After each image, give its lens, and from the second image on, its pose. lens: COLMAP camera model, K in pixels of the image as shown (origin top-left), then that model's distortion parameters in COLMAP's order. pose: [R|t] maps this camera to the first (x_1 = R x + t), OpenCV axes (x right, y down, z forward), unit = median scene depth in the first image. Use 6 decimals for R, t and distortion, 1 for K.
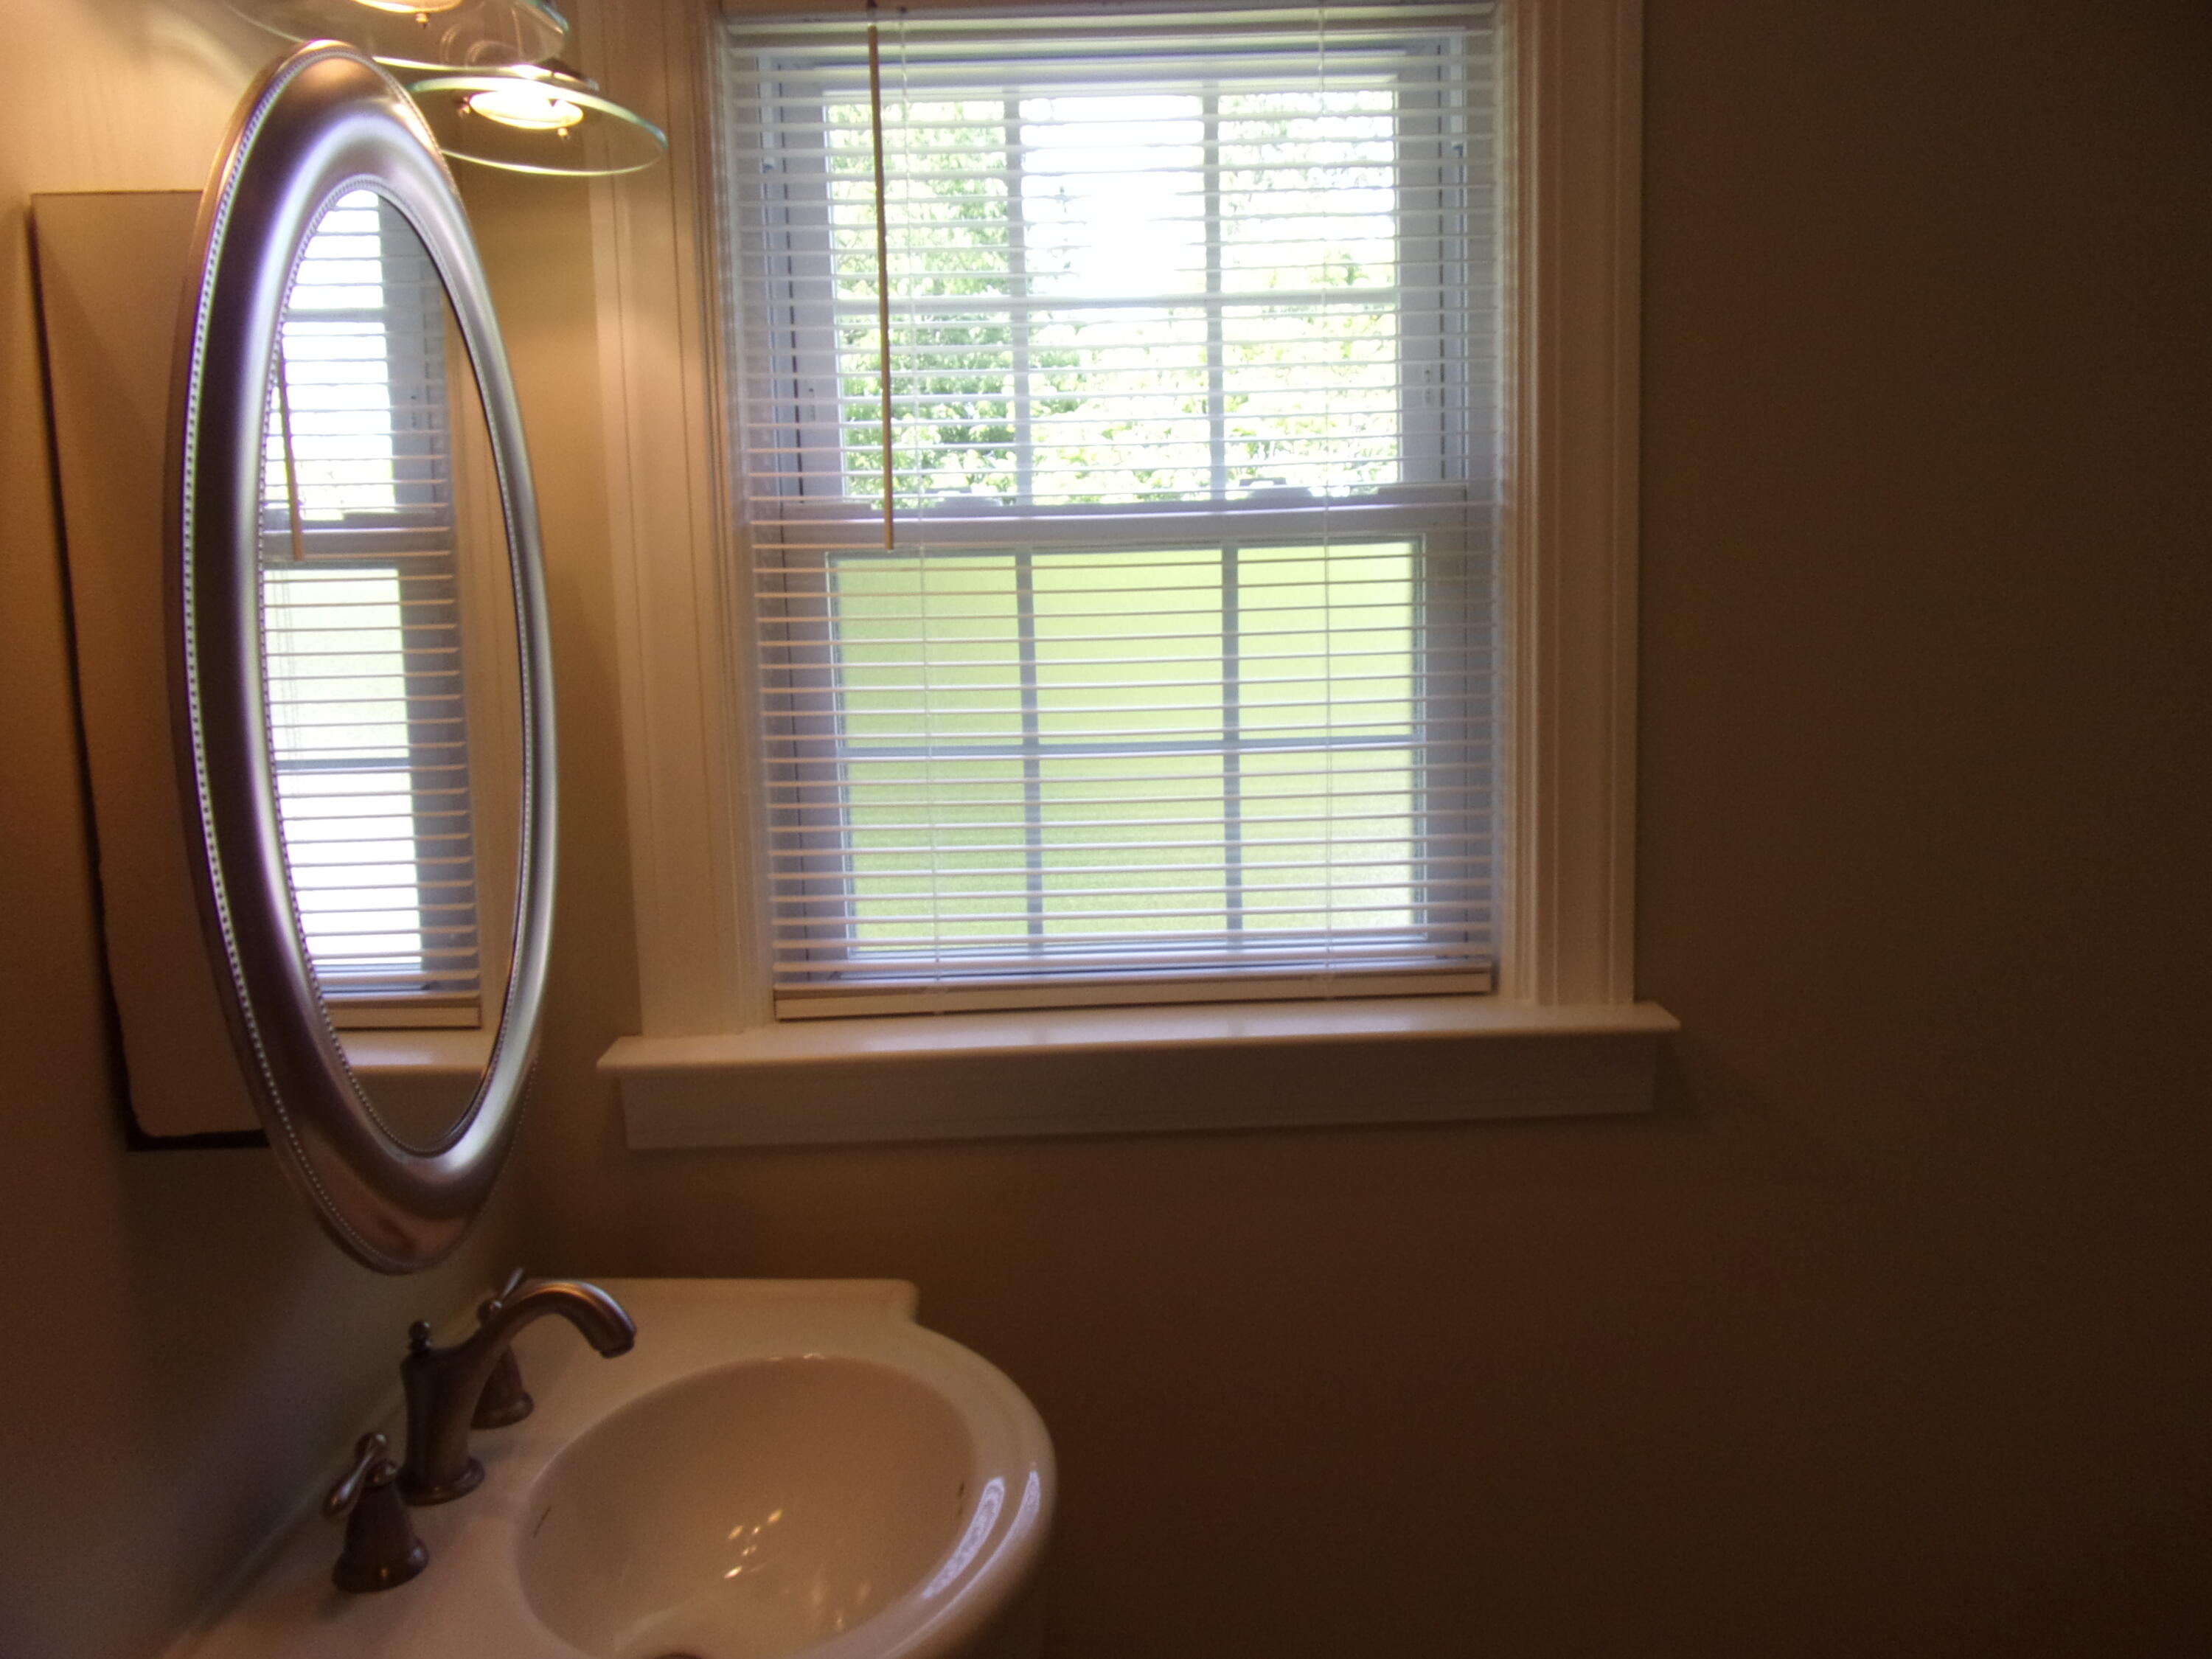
lens RADIAL K [[1556.6, 0, 1107.4], [0, 1556.6, 866.5], [0, 0, 1]] dist [-0.045261, -0.000328]
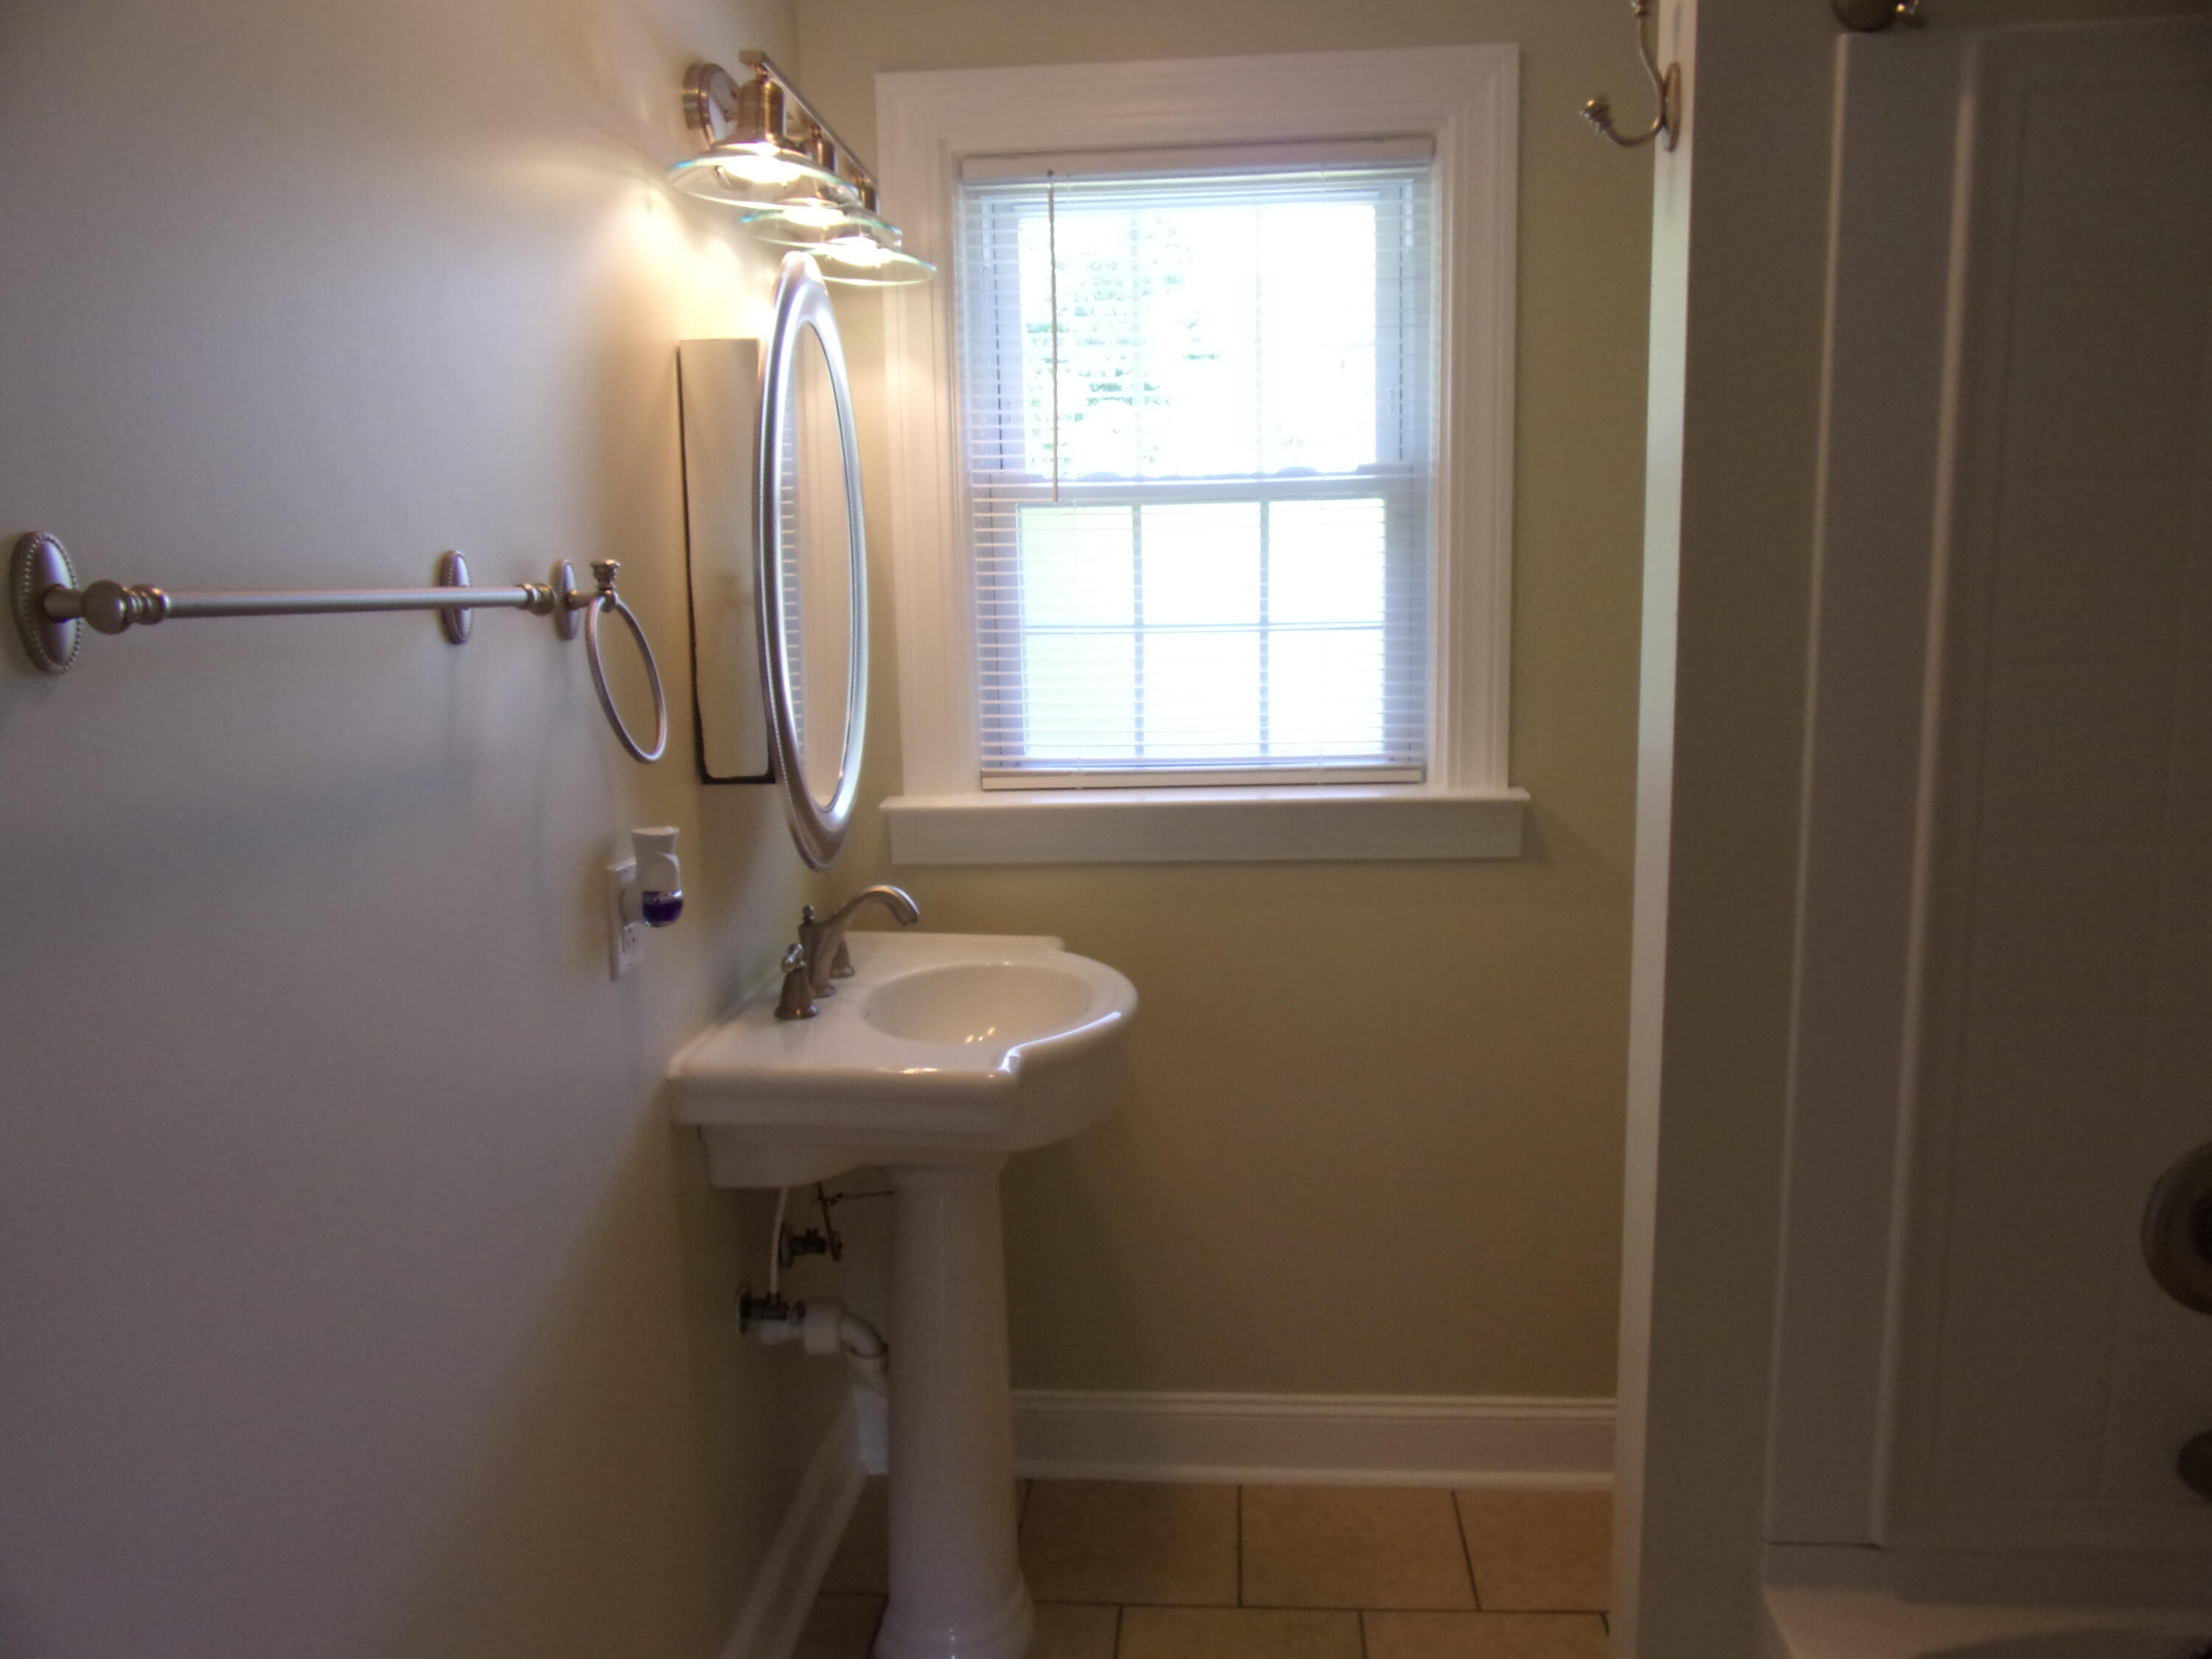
lens RADIAL K [[1556.7, 0, 1120.2], [0, 1556.7, 851.5], [0, 0, 1]] dist [-0.073562, 0.049617]
pose [[0.996616, 0.020908, -0.079493, 0.066531], [-0.019119, 0.999548, 0.023202, 0.126993], [0.079942, -0.021604, 0.996565, -0.644418]]
